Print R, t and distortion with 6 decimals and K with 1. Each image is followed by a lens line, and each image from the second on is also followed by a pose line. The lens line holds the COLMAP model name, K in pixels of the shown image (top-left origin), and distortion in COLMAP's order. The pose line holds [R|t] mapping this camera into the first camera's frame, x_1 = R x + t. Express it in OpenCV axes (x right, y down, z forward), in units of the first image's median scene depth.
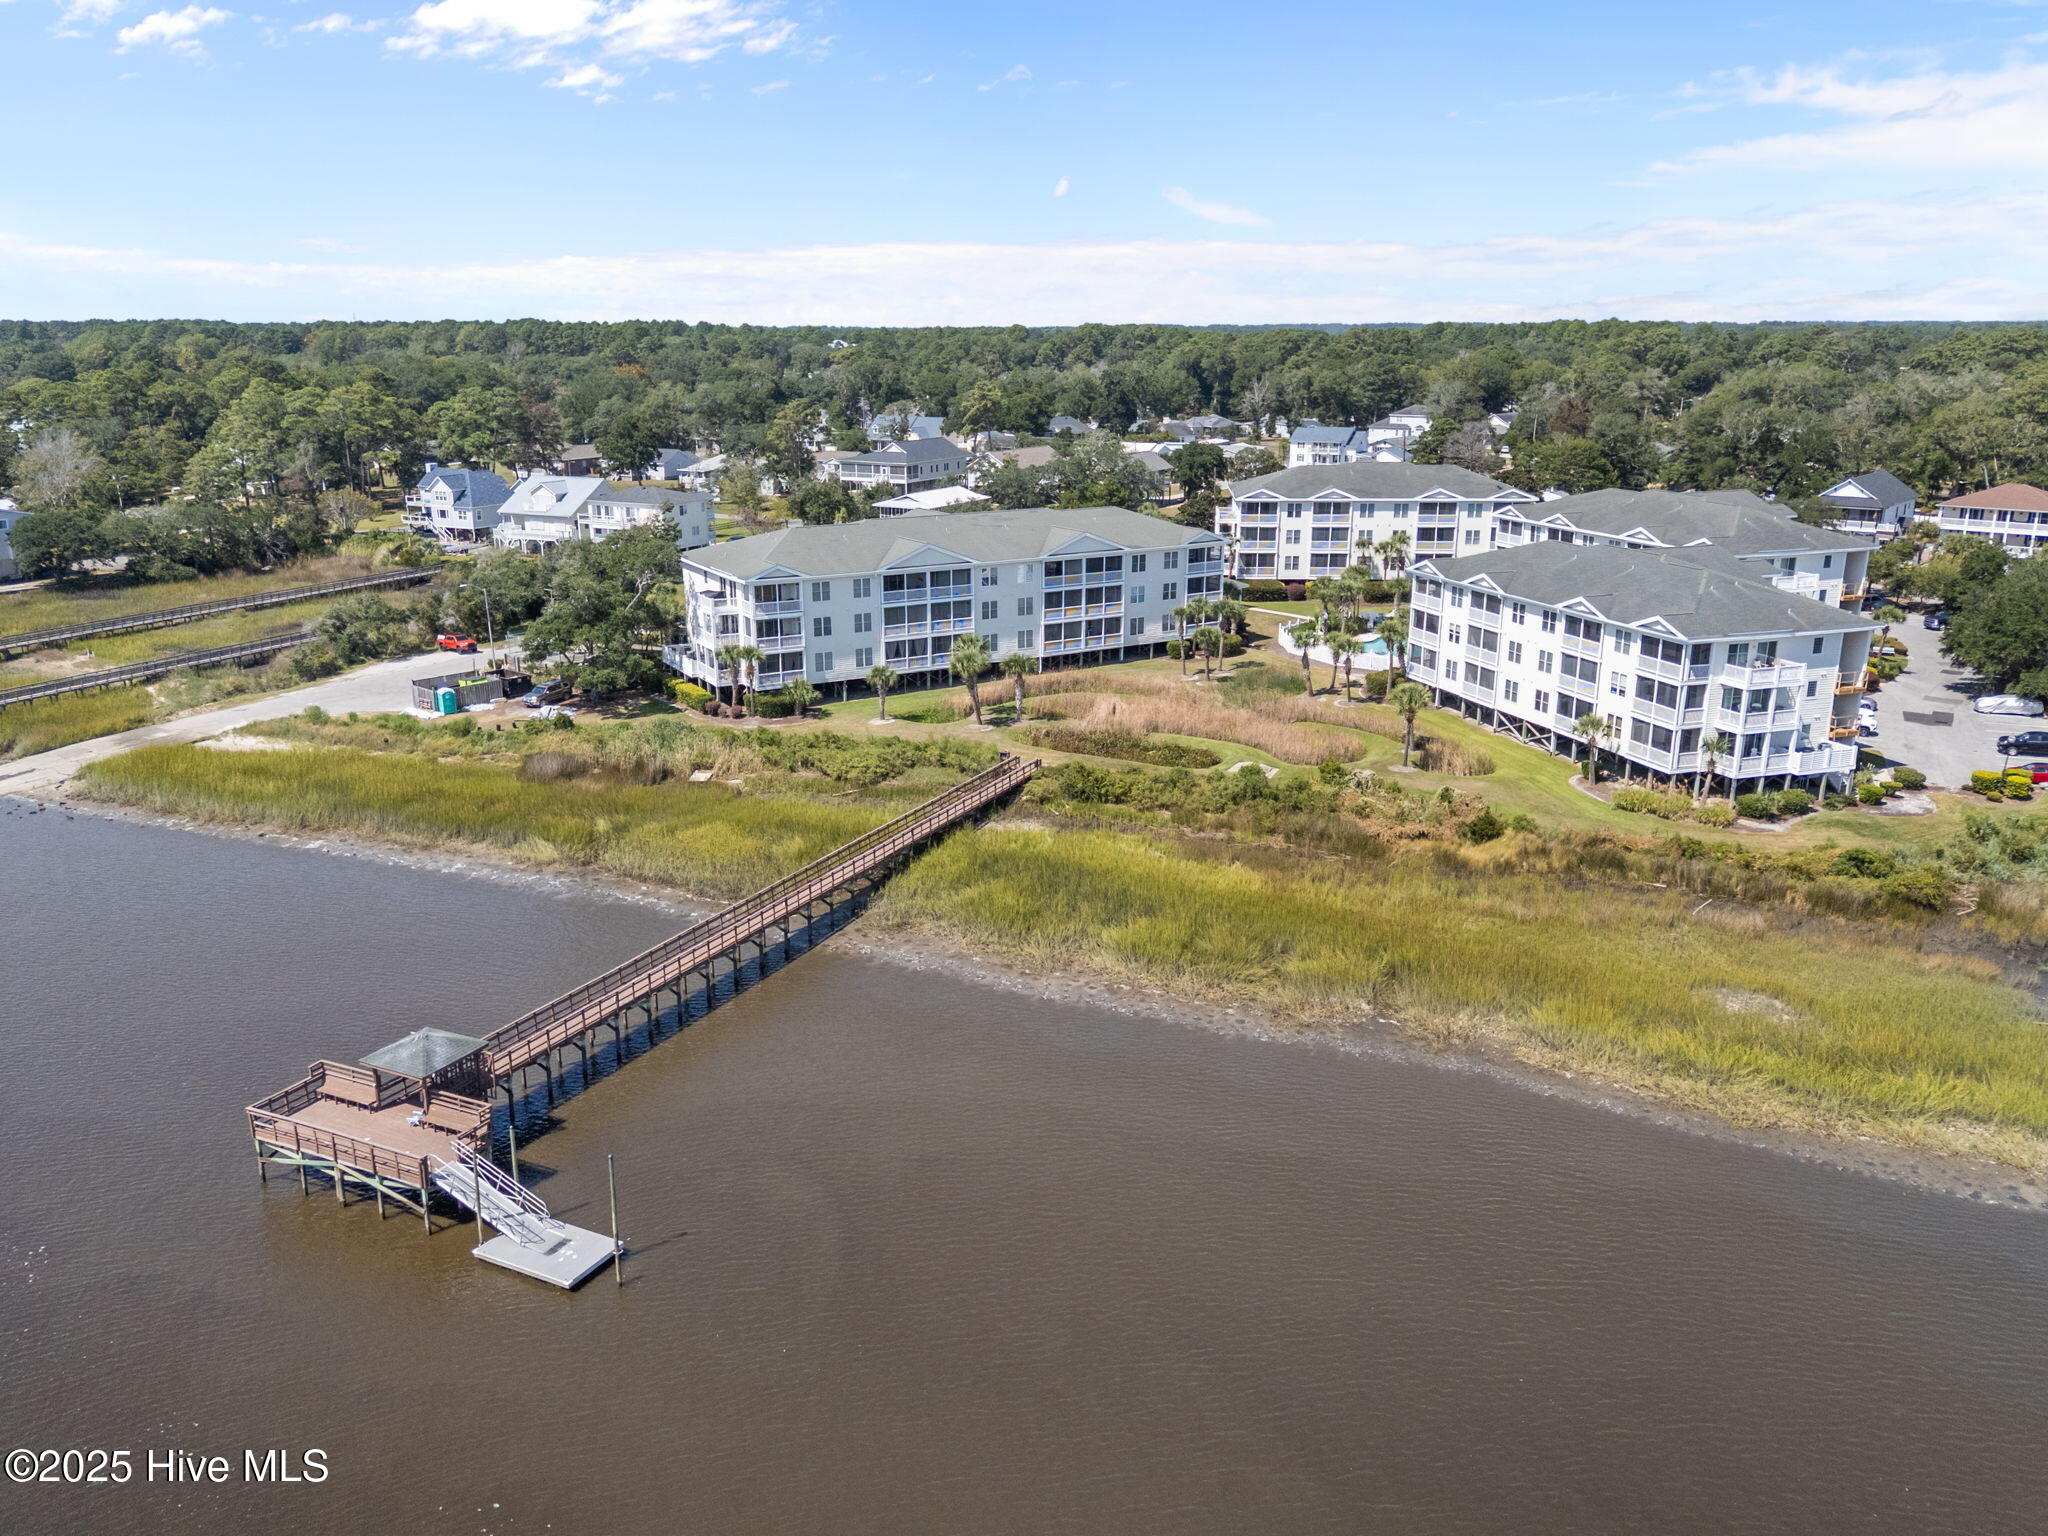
lens RADIAL K [[1501.6, 0, 1013.3], [0, 1501.6, 762.3], [0, 0, 1]] dist [0.038793, -0.047011]
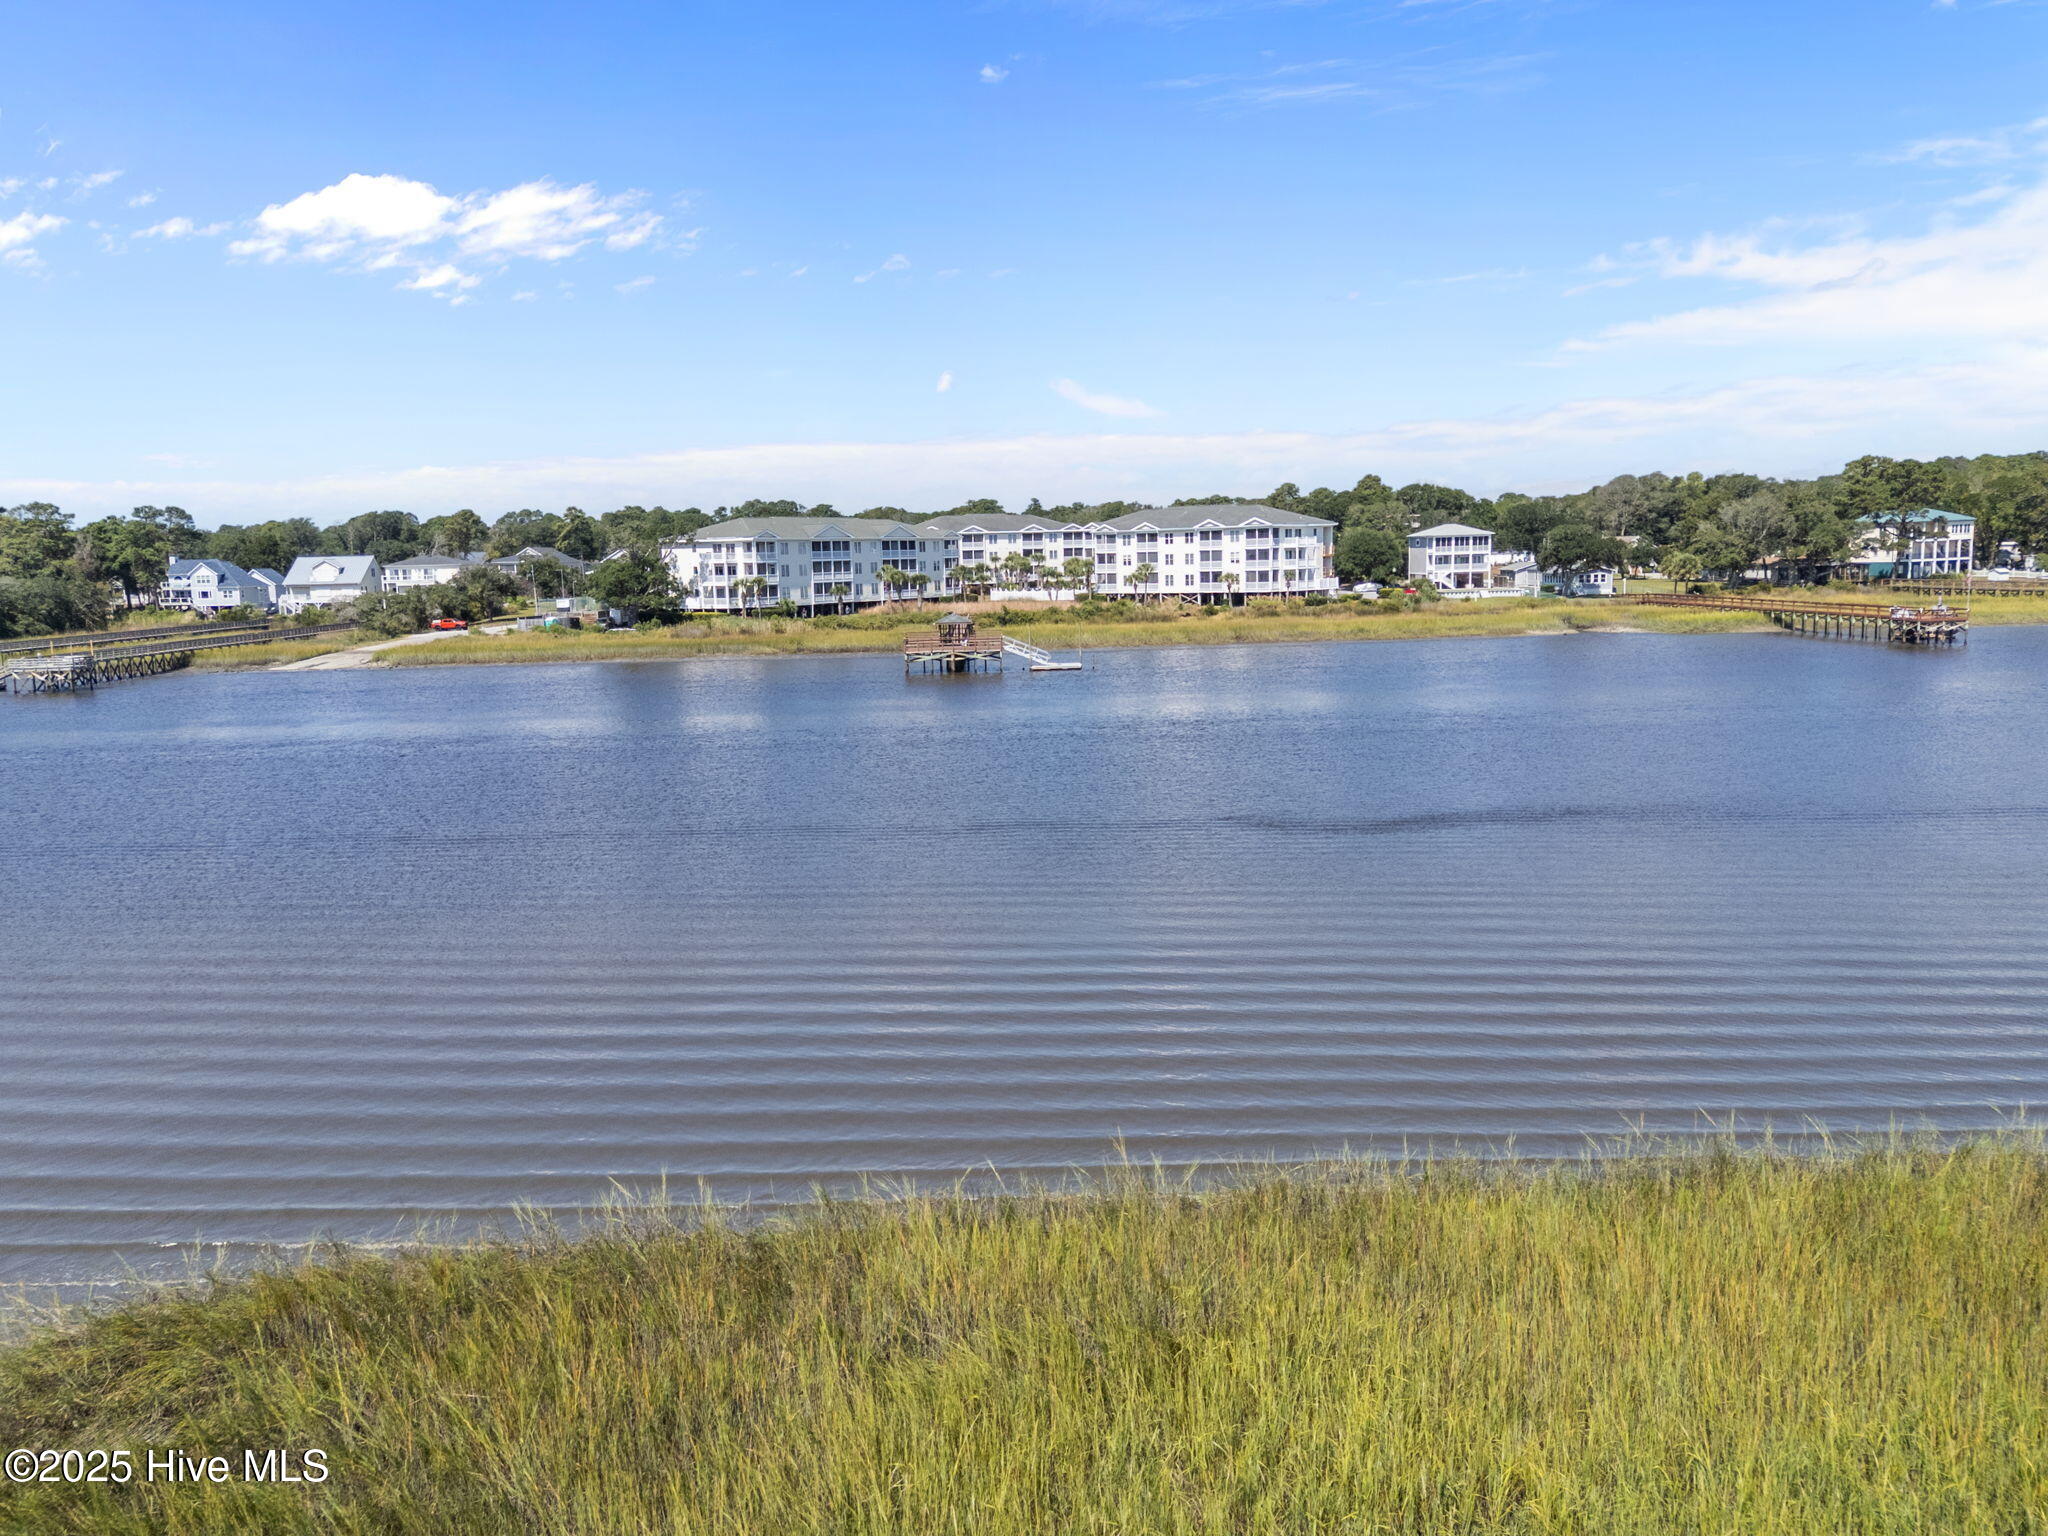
lens RADIAL K [[1567.2, 0, 1024.0], [0, 1567.2, 768.0], [0, 0, 1]] dist [0.034610, -0.098670]
pose [[0.880263, -0.083924, 0.467005, -0.699239], [0.152197, 0.982168, -0.110374, 0.339485], [-0.449414, 0.168235, 0.877339, -0.548139]]
